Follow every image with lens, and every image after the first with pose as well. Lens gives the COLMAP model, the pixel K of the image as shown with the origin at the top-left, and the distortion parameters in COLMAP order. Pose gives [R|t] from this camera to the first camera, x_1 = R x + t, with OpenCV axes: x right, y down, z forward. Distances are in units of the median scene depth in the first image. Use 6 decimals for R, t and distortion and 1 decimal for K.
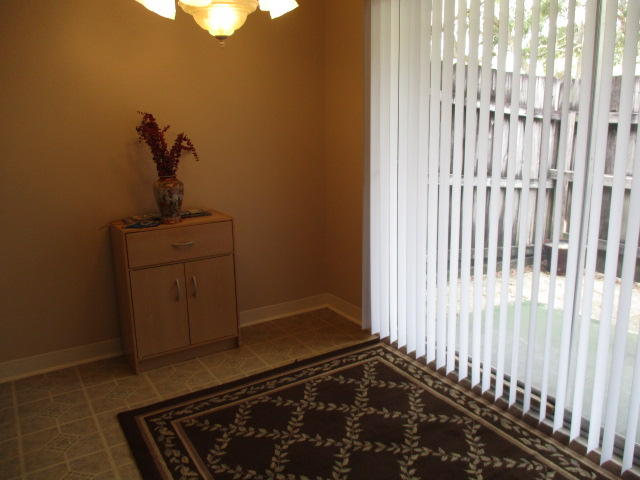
lens RADIAL K [[531.3, 0, 320.0], [0, 531.3, 240.0], [0, 0, 1]] dist [-0.049533, 0.013698]
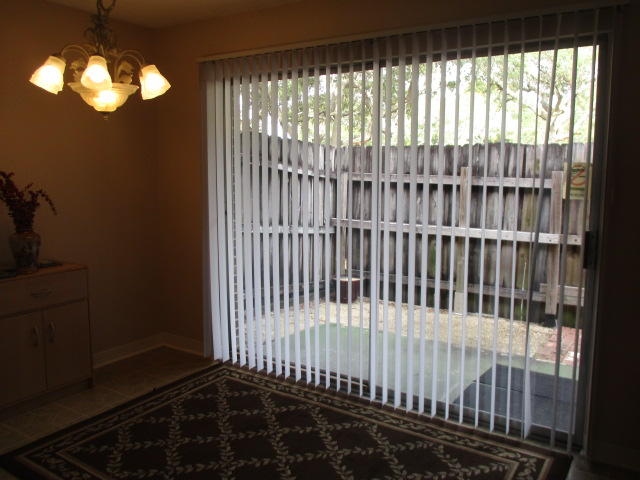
lens RADIAL K [[531.3, 0, 320.0], [0, 531.3, 240.0], [0, 0, 1]] dist [-0.049533, 0.013698]
pose [[0.911138, -0.035496, 0.410569, -0.176846], [0.077713, 0.993208, -0.086593, 0.038275], [-0.404707, 0.110805, 0.907709, -0.199264]]
